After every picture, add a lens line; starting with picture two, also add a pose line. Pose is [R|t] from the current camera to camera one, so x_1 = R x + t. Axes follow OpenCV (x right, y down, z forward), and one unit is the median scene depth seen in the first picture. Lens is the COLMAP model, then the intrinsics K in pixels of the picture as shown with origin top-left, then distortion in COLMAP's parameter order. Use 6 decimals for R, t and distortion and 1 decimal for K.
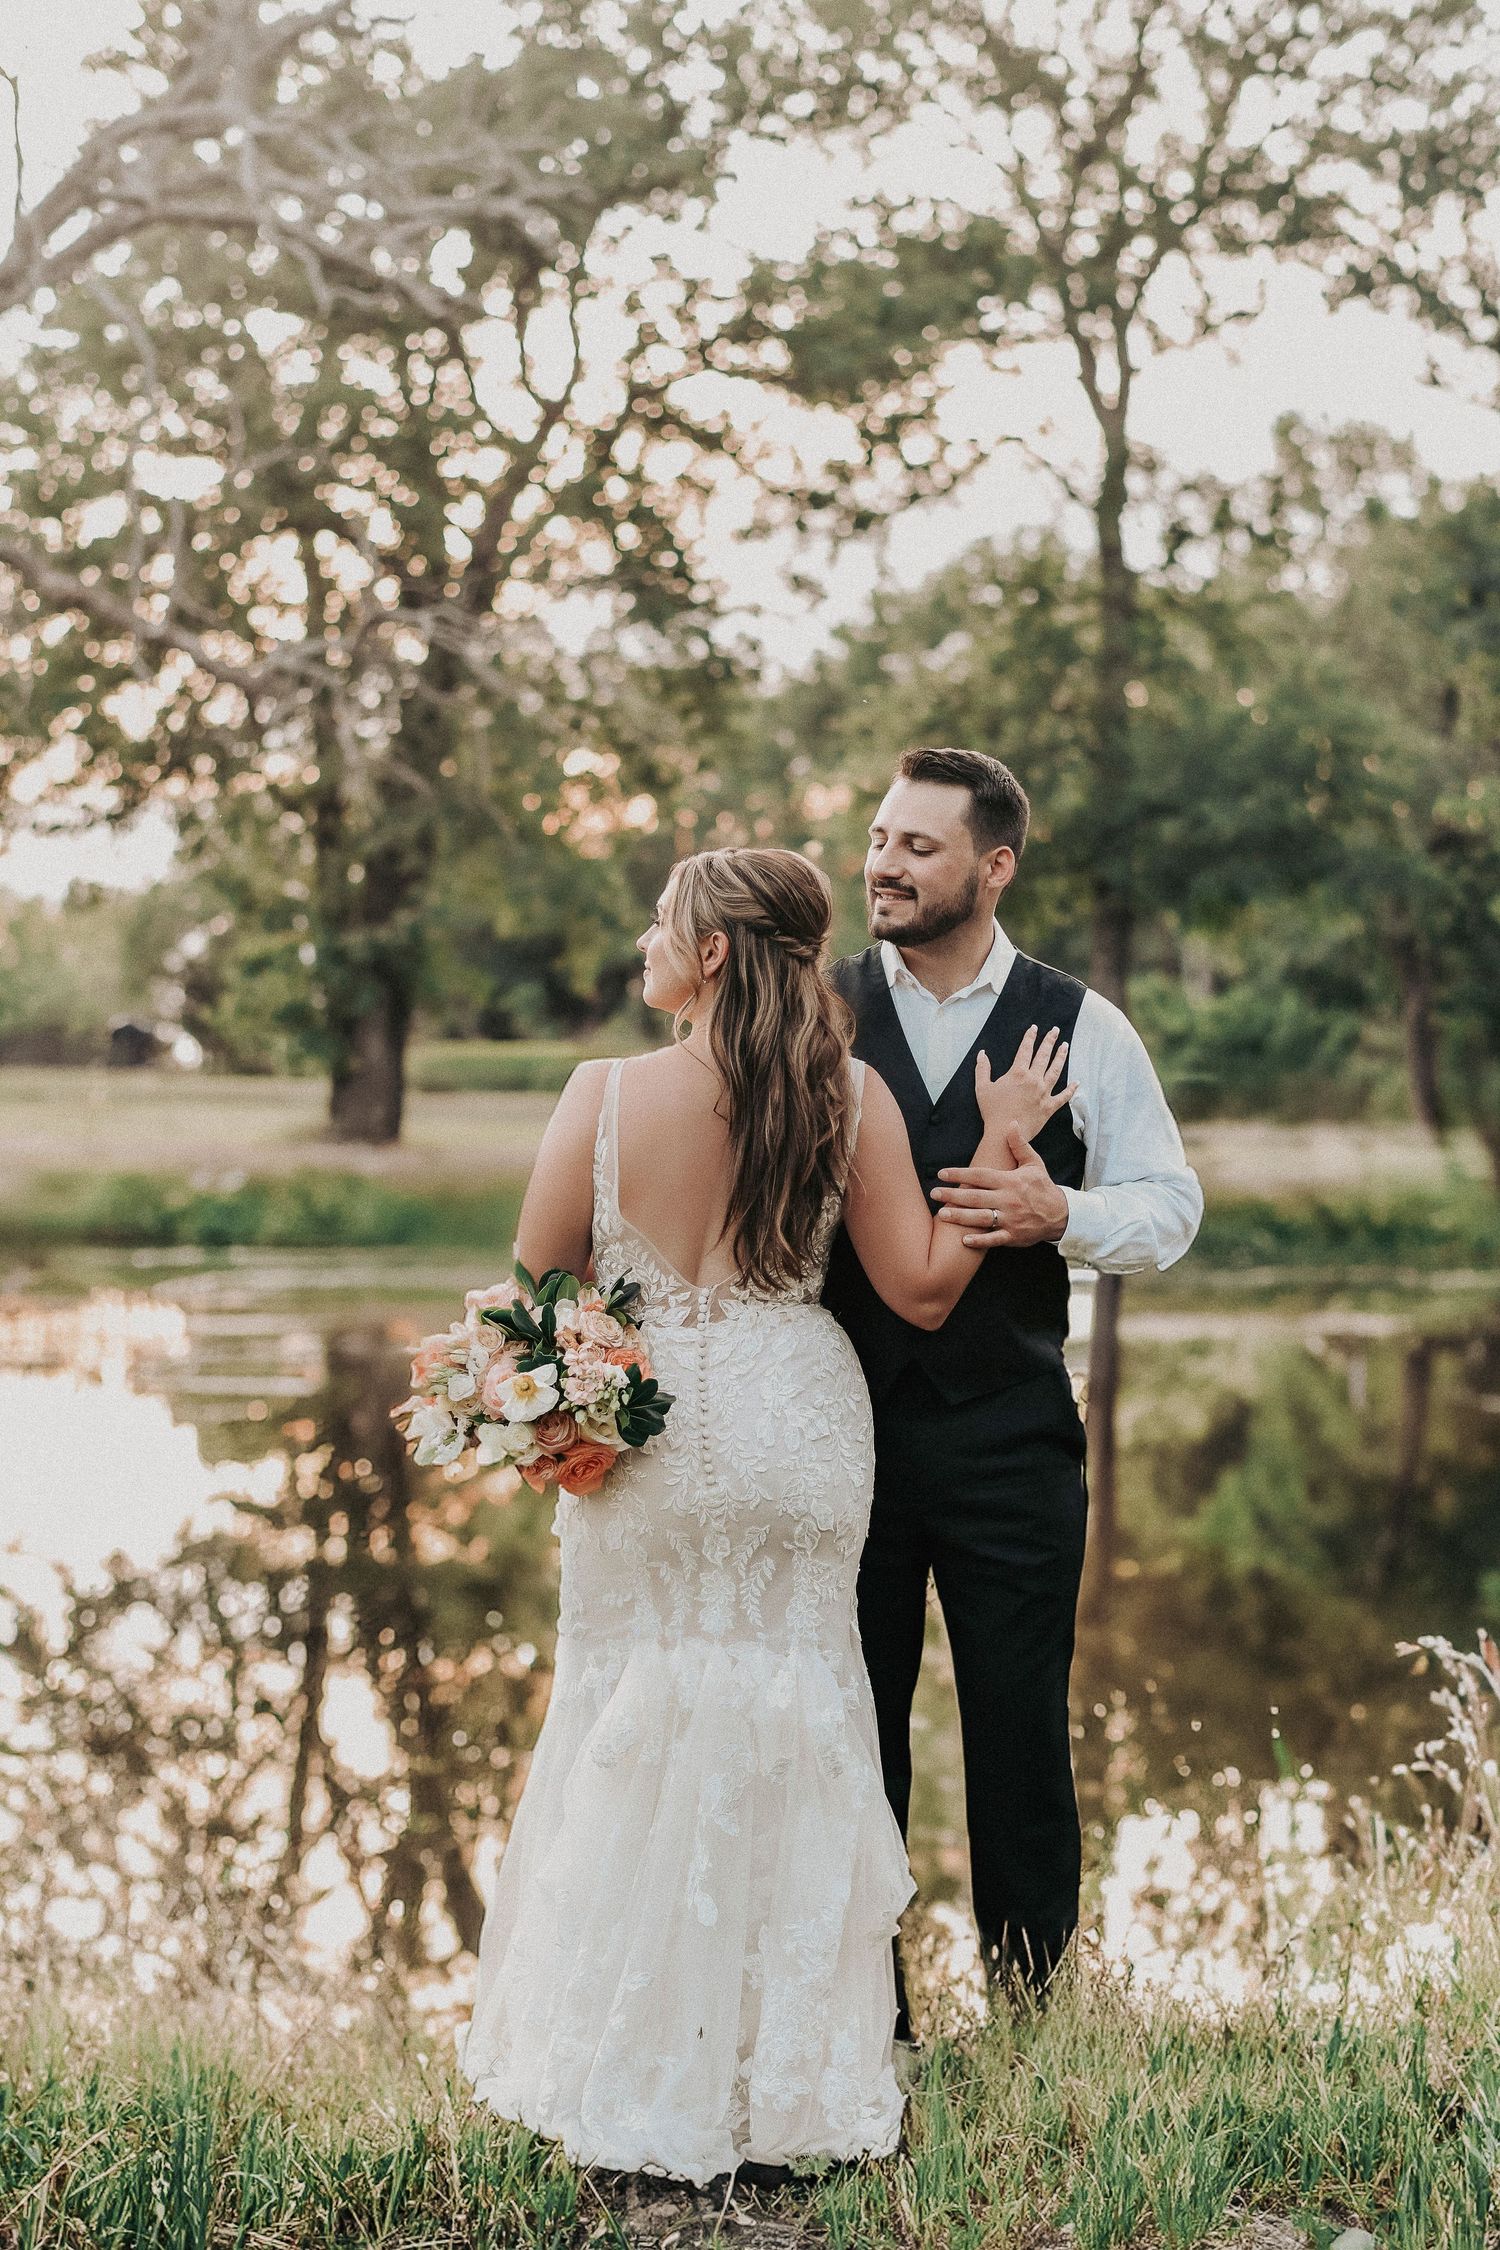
lens RADIAL K [[3805.6, 0, 750.3], [0, 3805.6, 1216.3], [0, 0, 1]] dist [-0.196462, 0.137190]
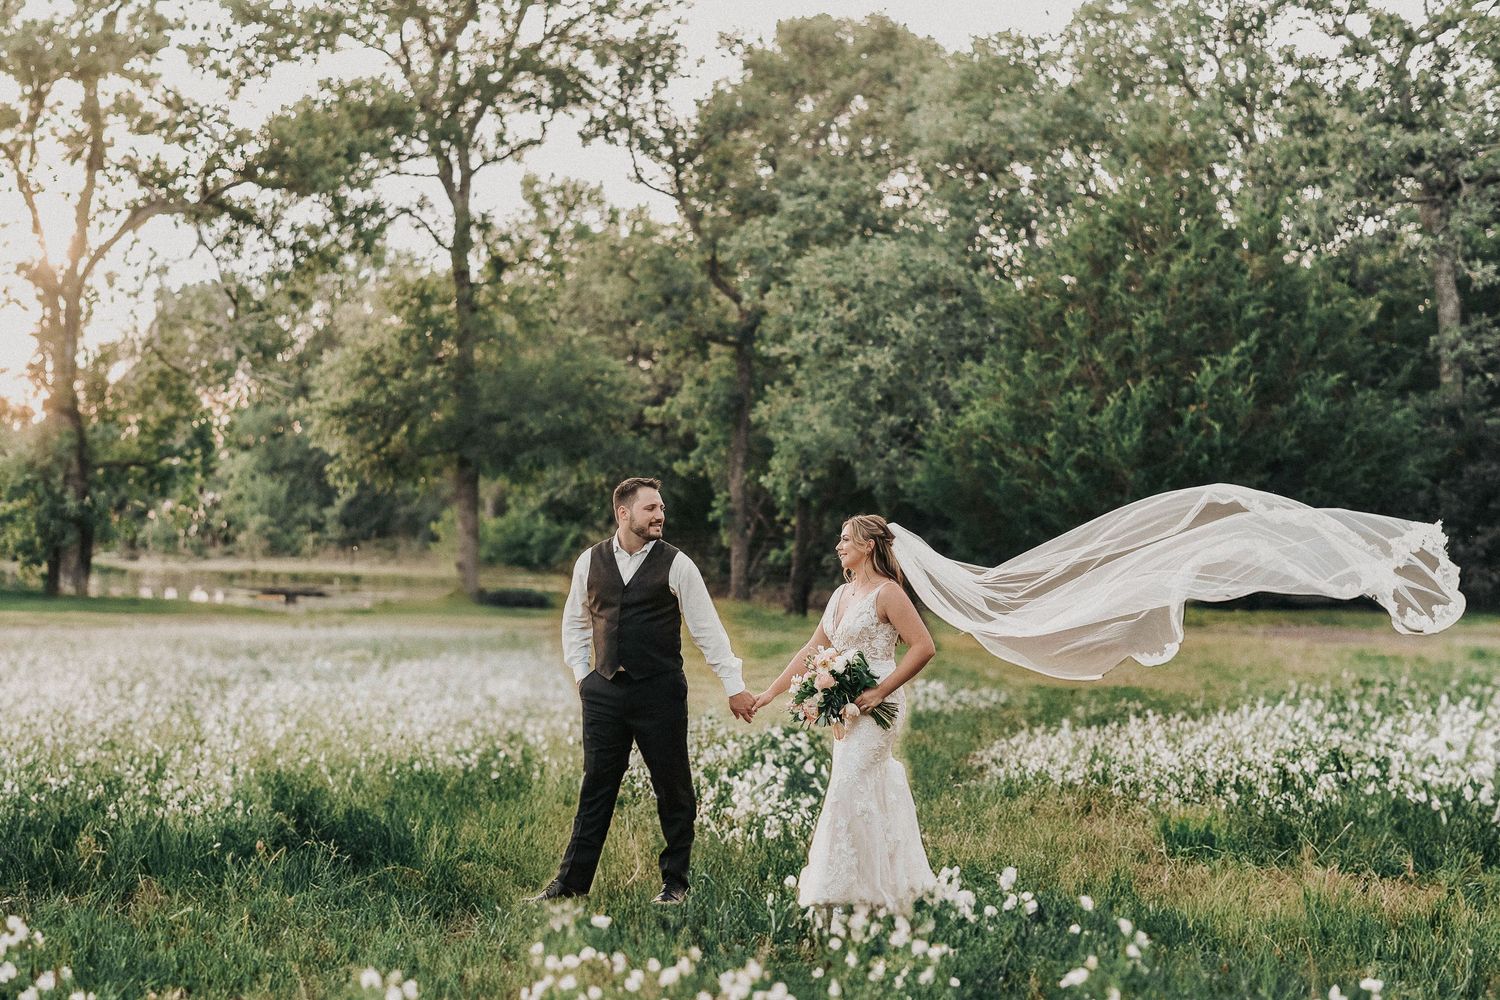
lens RADIAL K [[2537.0, 0, 750.0], [0, 2537.0, 500.0], [0, 0, 1]] dist [-0.196462, 0.137190]
pose [[0.967896, -0.022623, 0.250331, -0.078747], [0.038000, 0.997664, -0.056764, 0.004721], [-0.248462, 0.064454, 0.966495, -0.197171]]
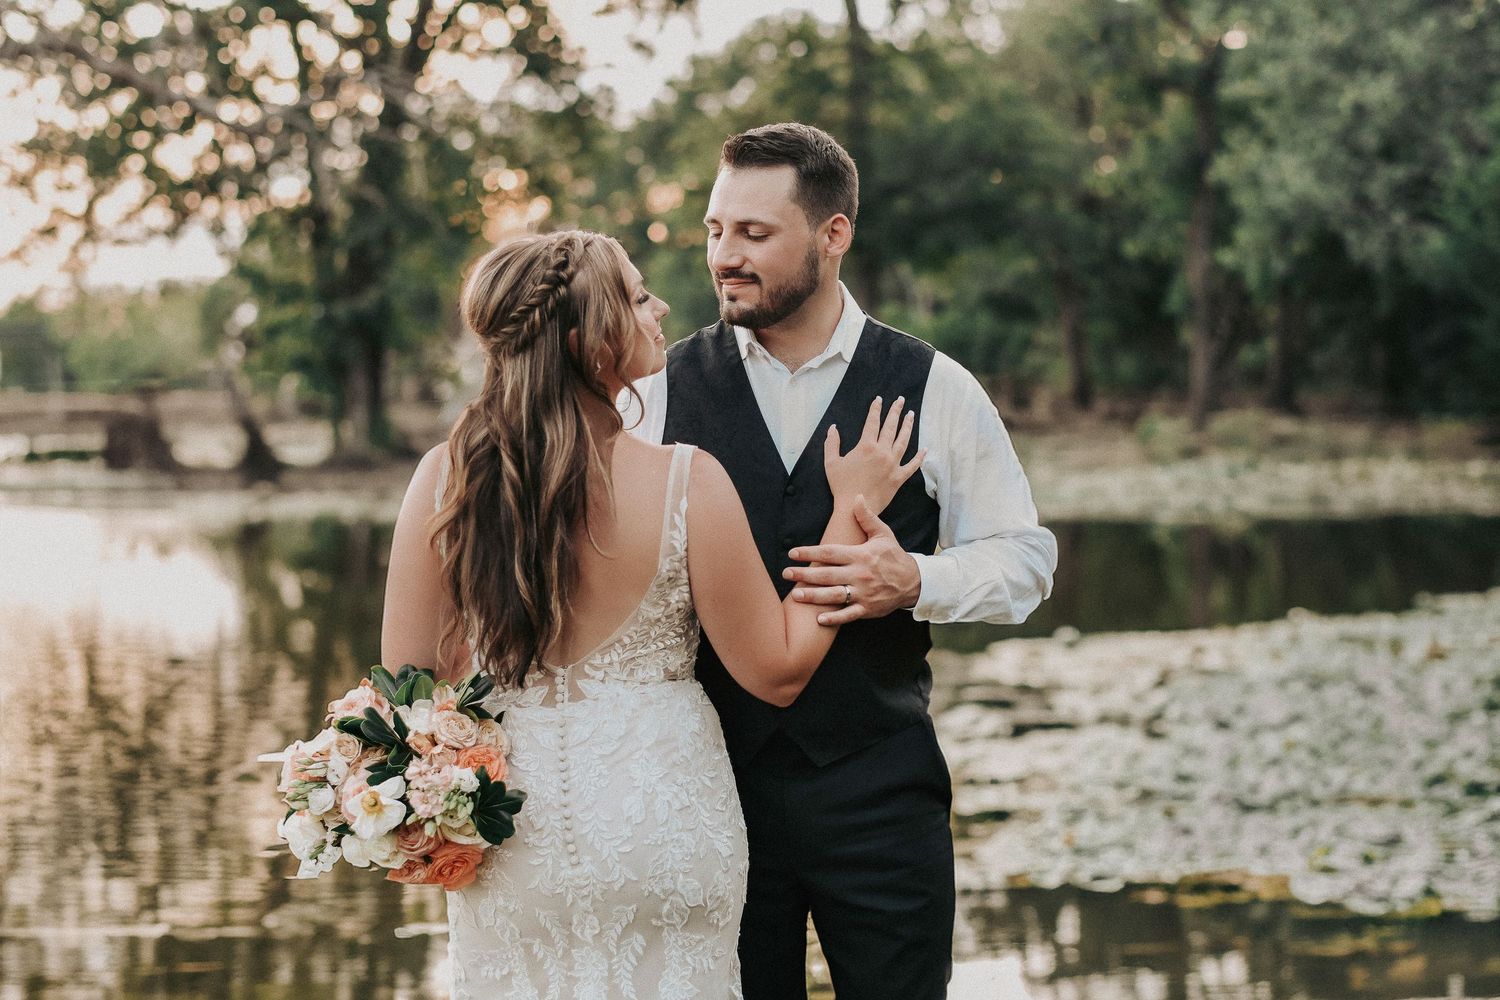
lens RADIAL K [[2470.5, 0, 749.2], [0, 2470.5, 551.5], [0, 0, 1]] dist [-0.178526, 0.226495]
pose [[0.997560, -0.052203, 0.046353, 0.001478], [0.050605, 0.998105, 0.035001, -0.005294], [-0.048093, -0.032569, 0.998312, 0.055859]]
